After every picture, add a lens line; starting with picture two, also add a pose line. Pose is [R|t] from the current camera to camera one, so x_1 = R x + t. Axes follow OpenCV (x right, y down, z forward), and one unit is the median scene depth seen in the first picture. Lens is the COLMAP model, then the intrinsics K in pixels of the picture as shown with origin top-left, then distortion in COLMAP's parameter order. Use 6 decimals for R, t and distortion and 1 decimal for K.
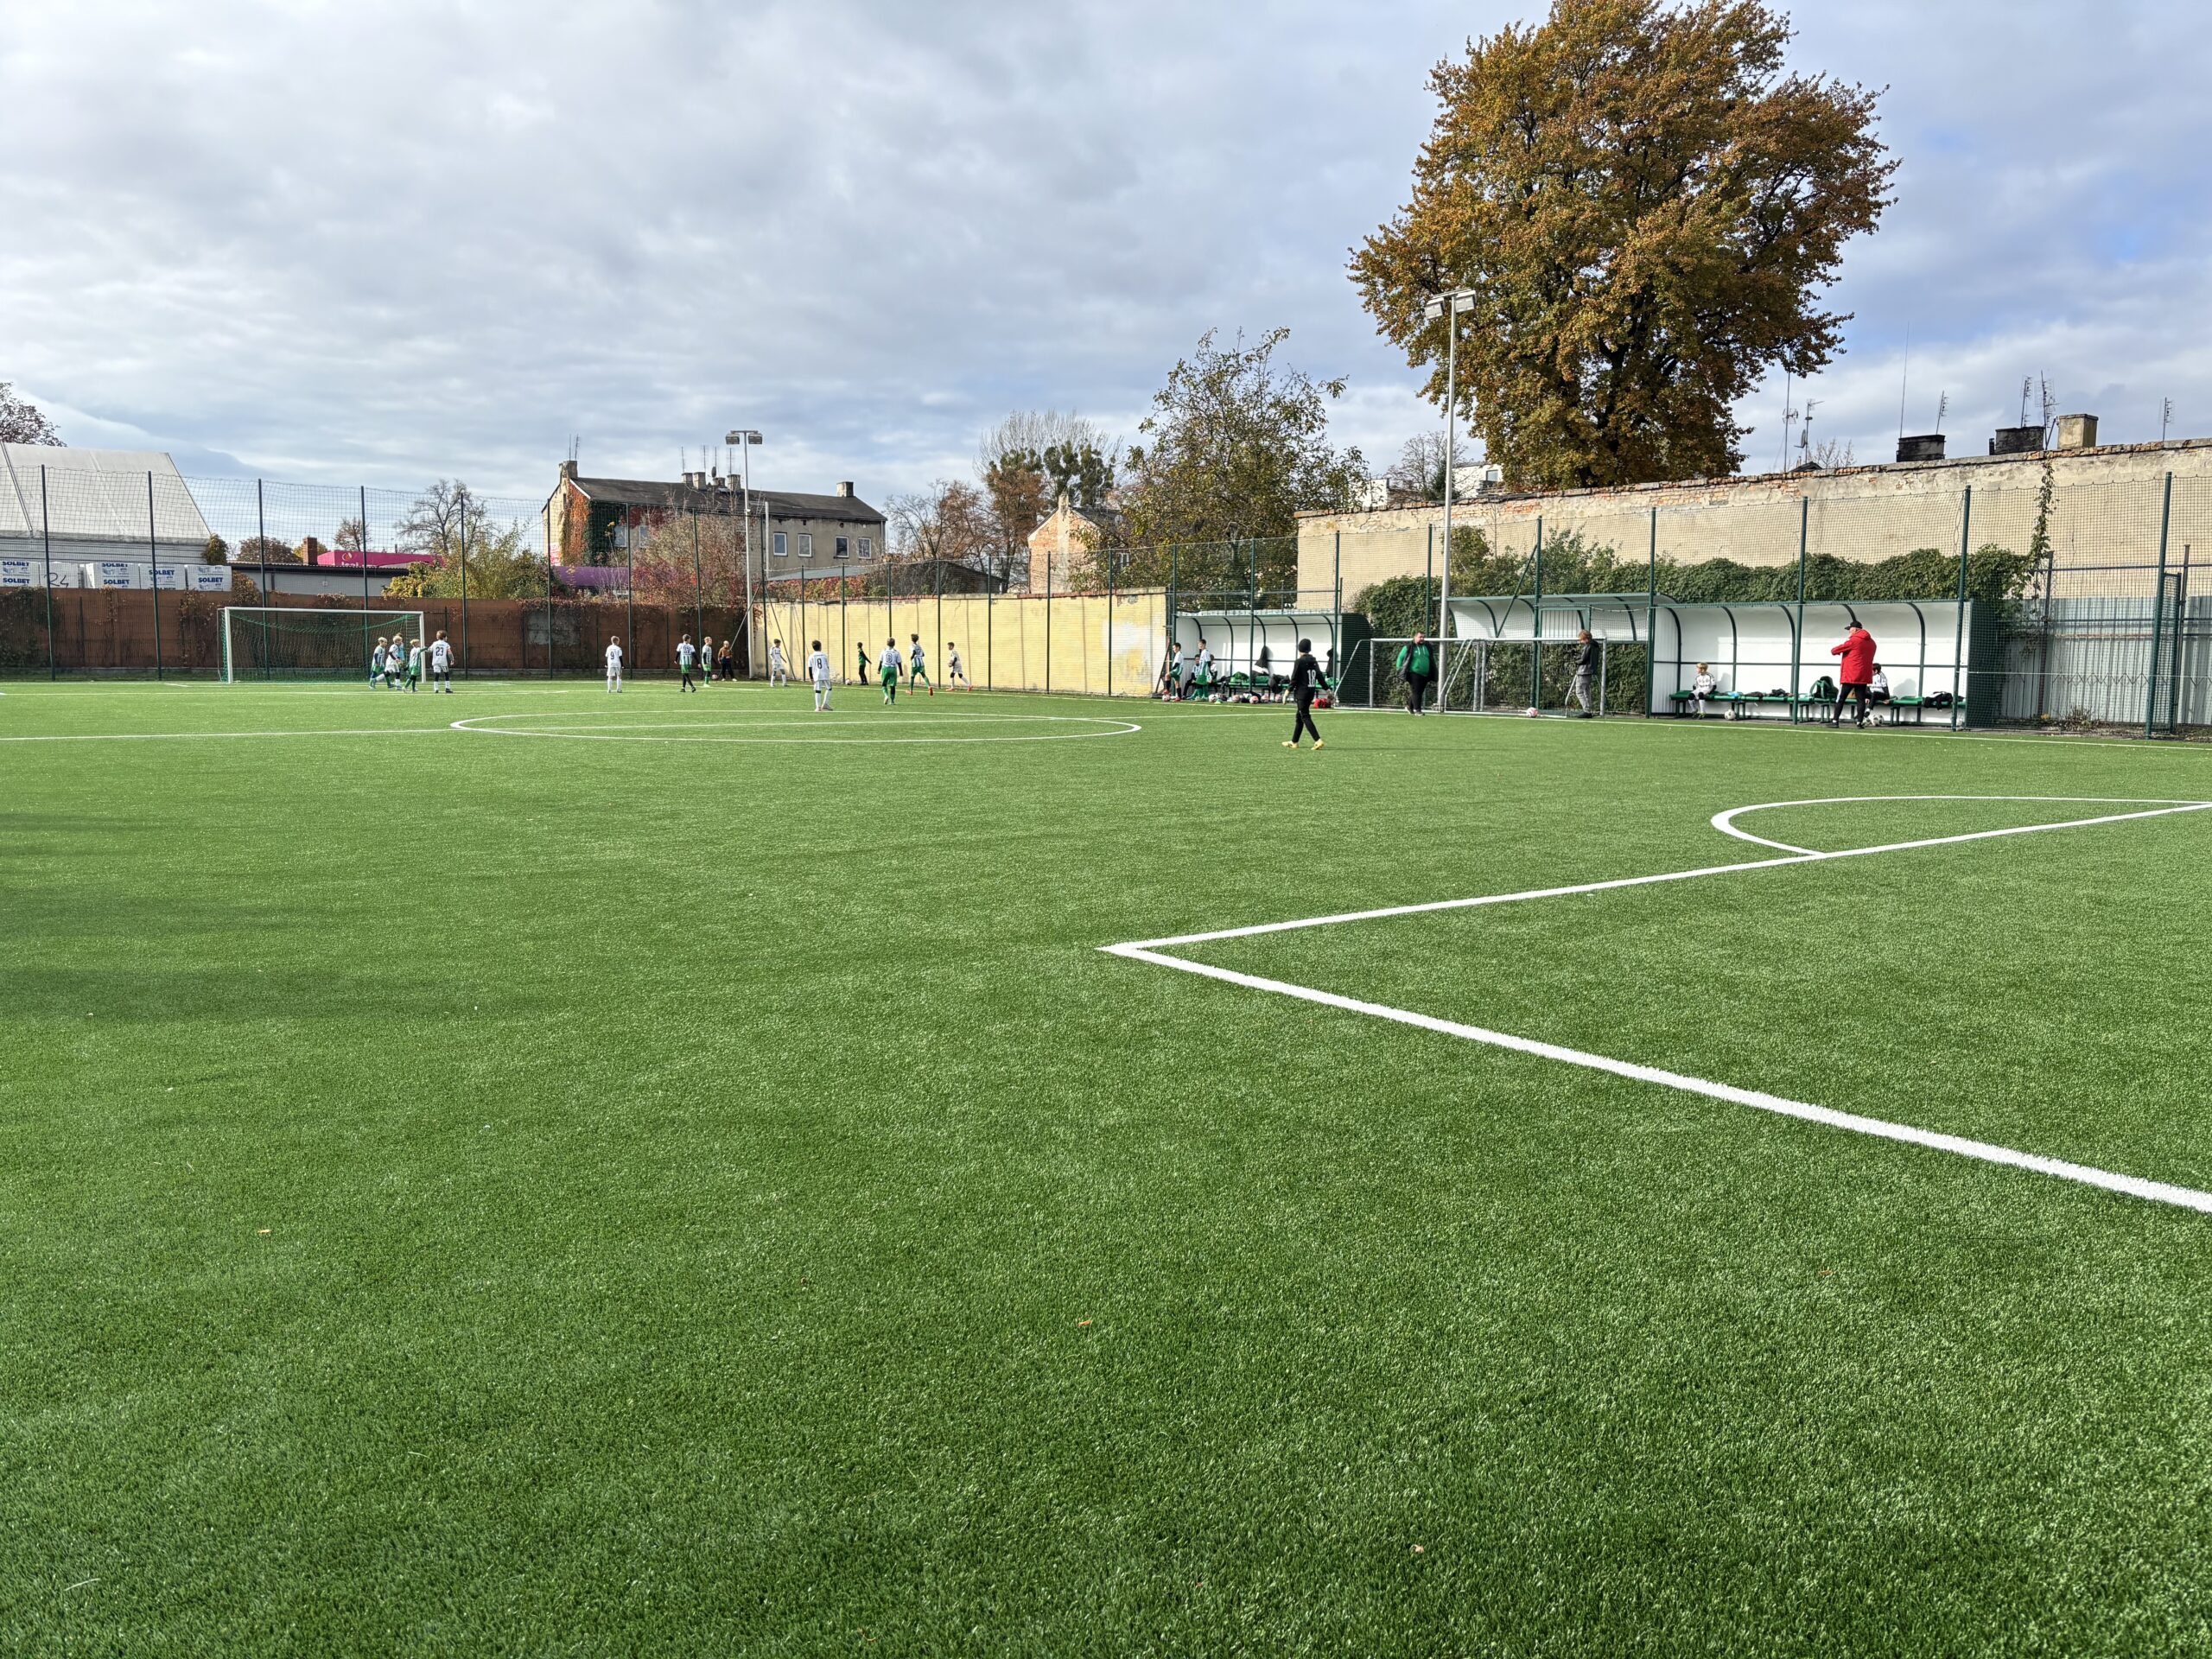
lens RADIAL K [[1692.1, 0, 1105.4], [0, 1692.1, 866.1], [0, 0, 1]] dist [0.107565, -0.160985]
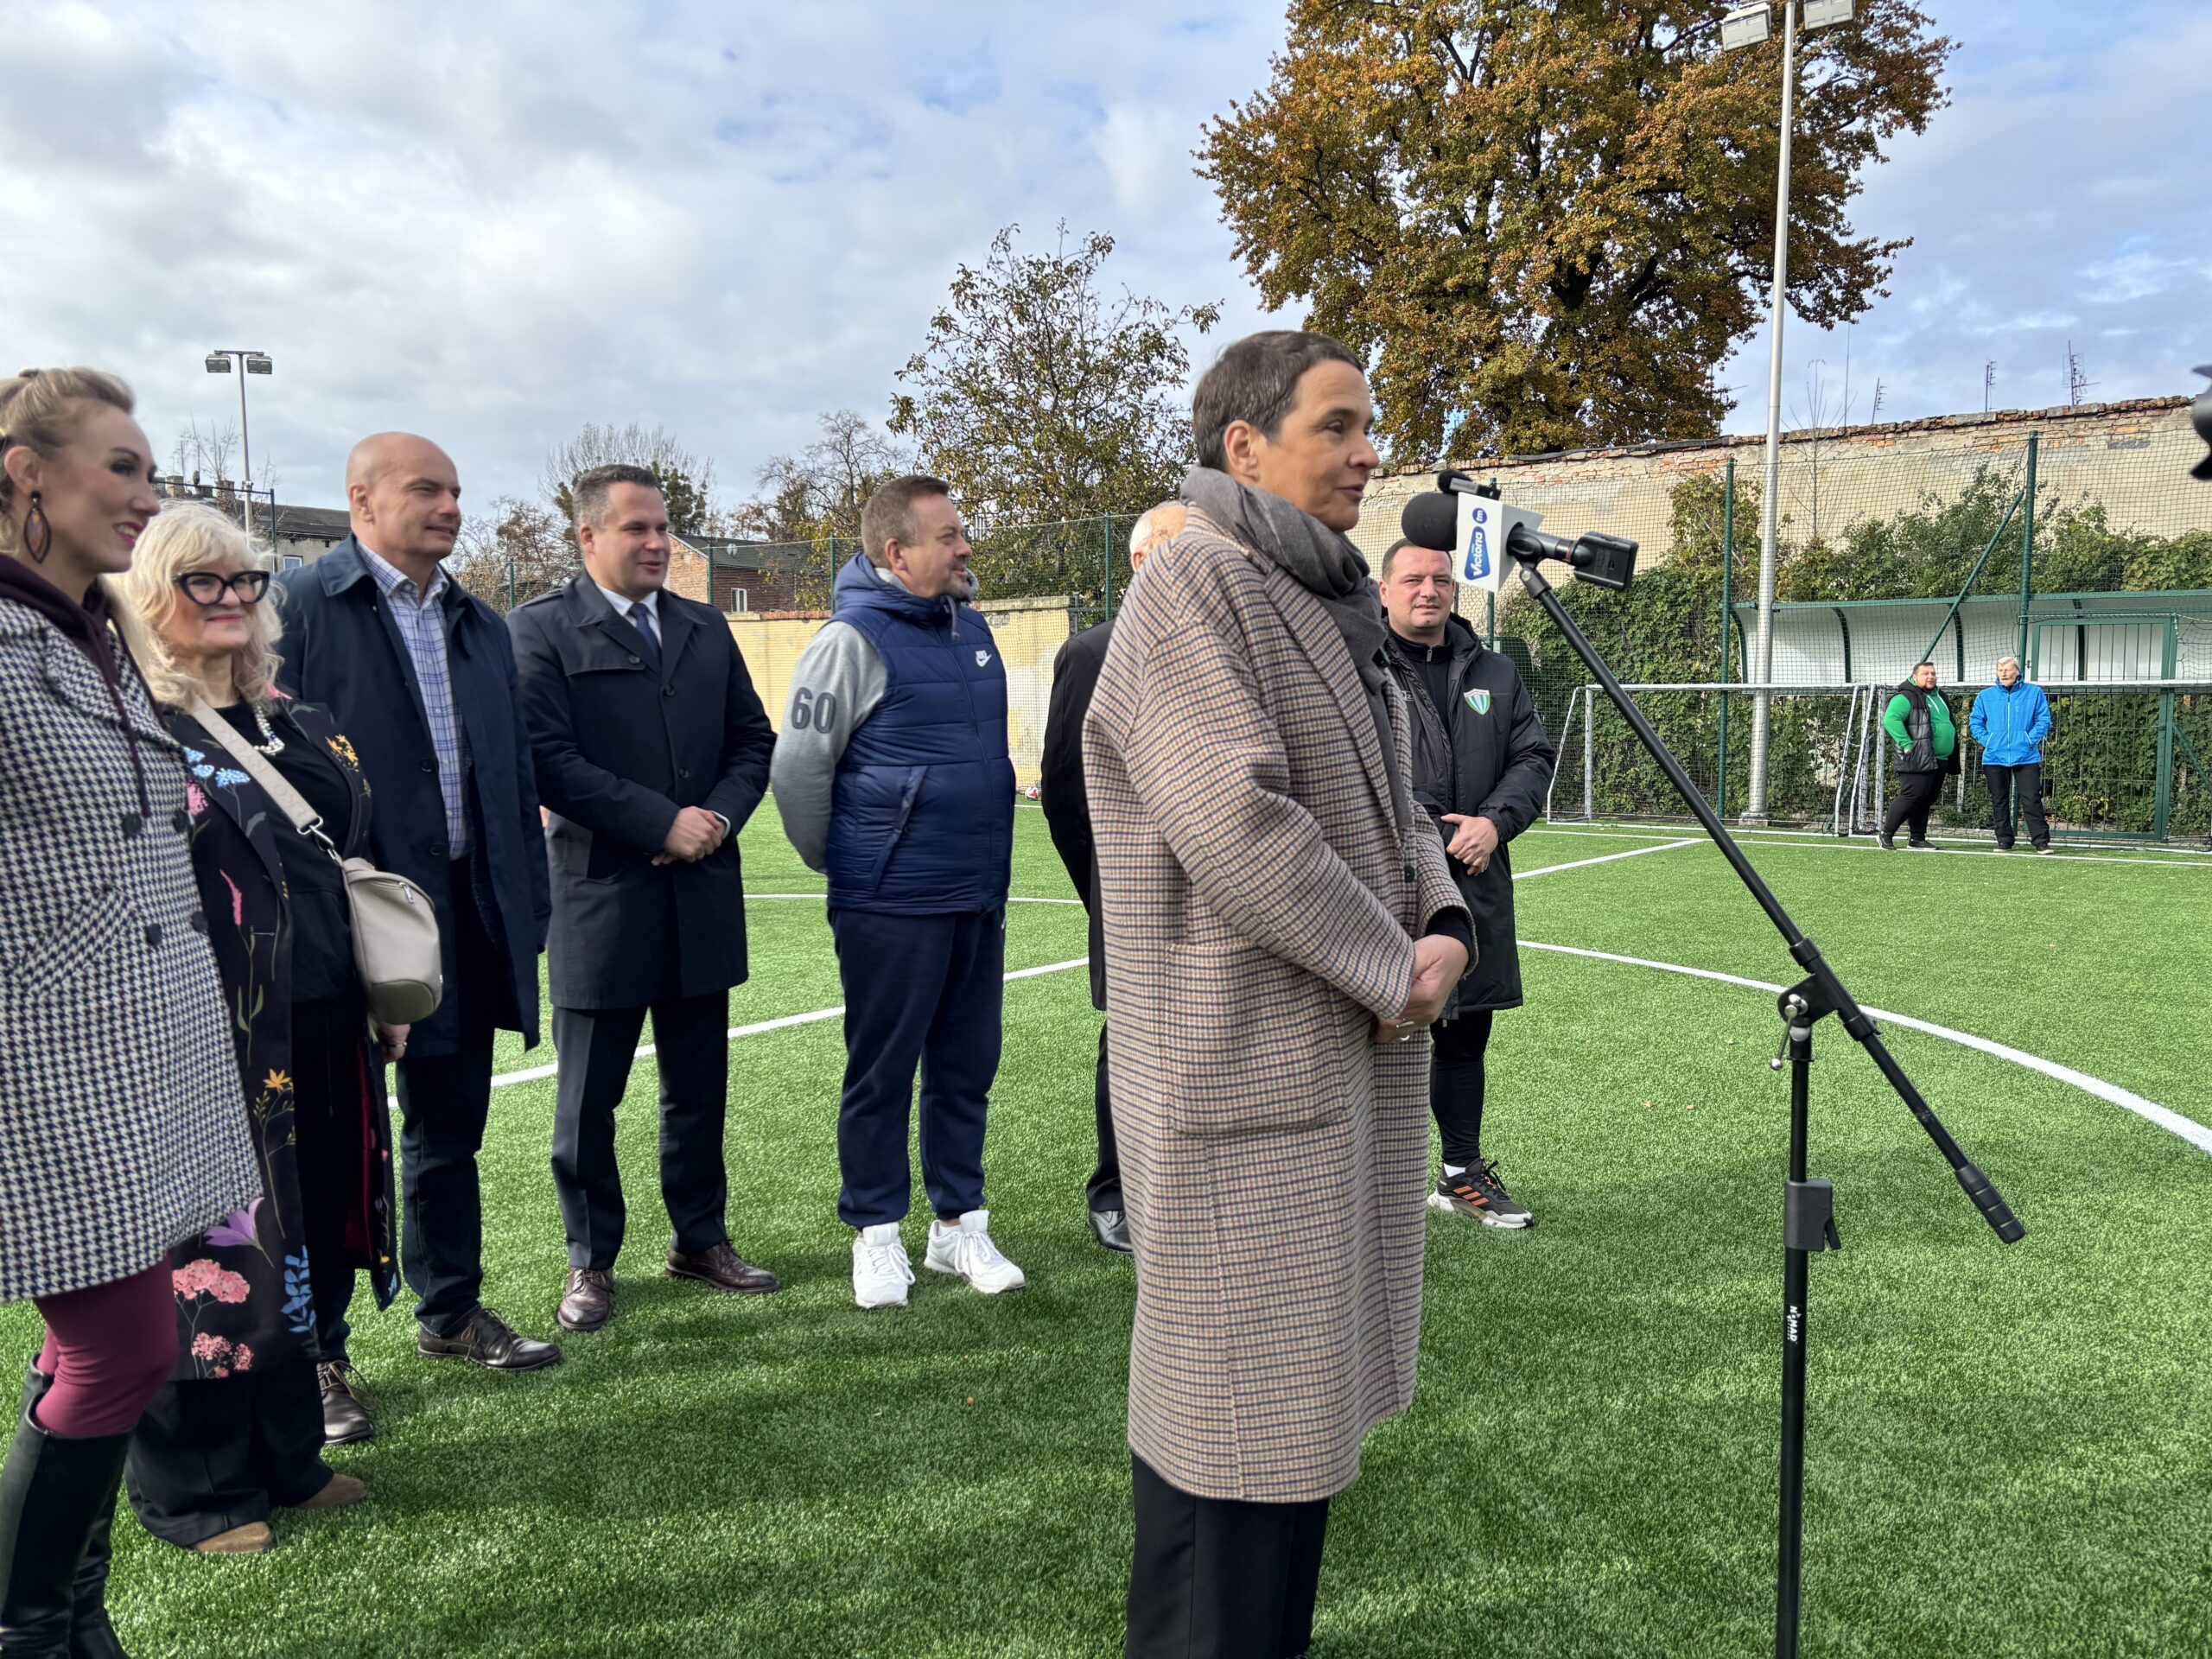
lens RADIAL K [[1692.1, 0, 1105.4], [0, 1692.1, 866.1], [0, 0, 1]] dist [0.107565, -0.160985]
pose [[0.967570, -0.032521, 0.250500, -0.076860], [0.039963, 0.998896, -0.024681, -0.047838], [-0.249421, 0.033891, 0.967802, 0.356415]]
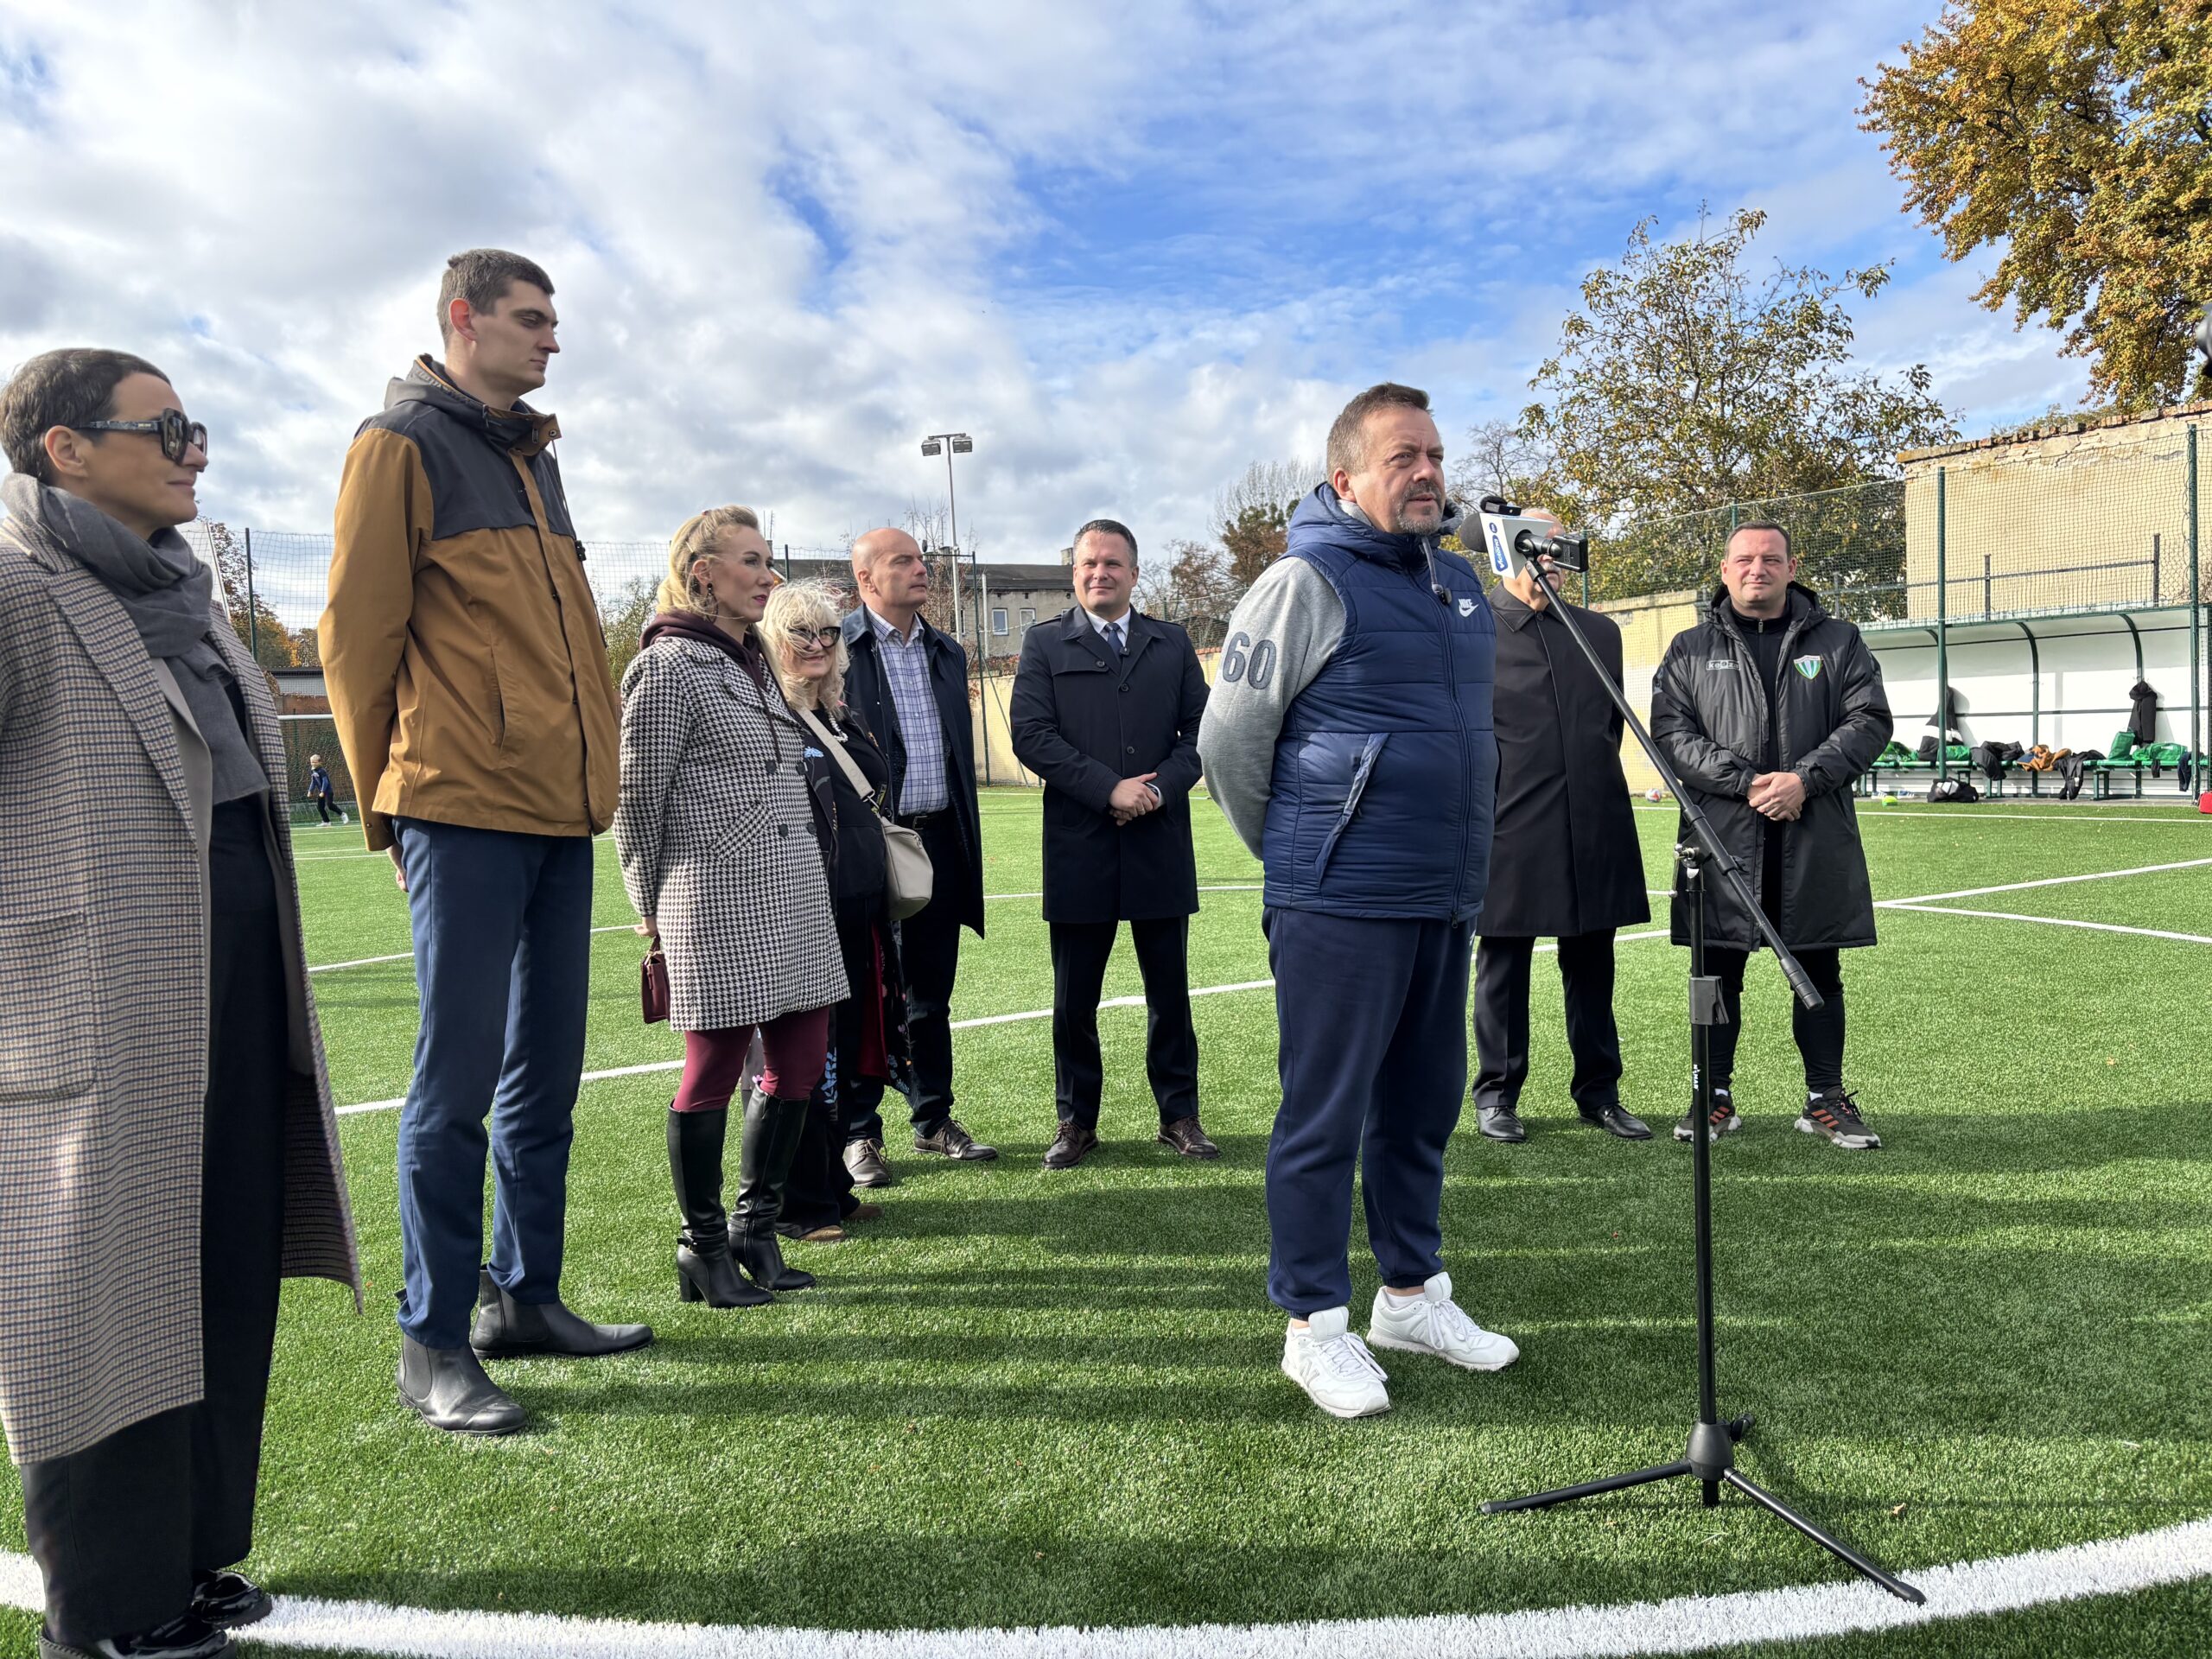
lens RADIAL K [[1714.8, 0, 1106.0], [0, 1714.8, 829.5], [0, 0, 1]] dist [0.049024, 0.003093]
pose [[0.990674, -0.044227, -0.128873, -0.066601], [0.035290, 0.996864, -0.070823, -0.044003], [0.131601, 0.065615, 0.989129, 0.339407]]
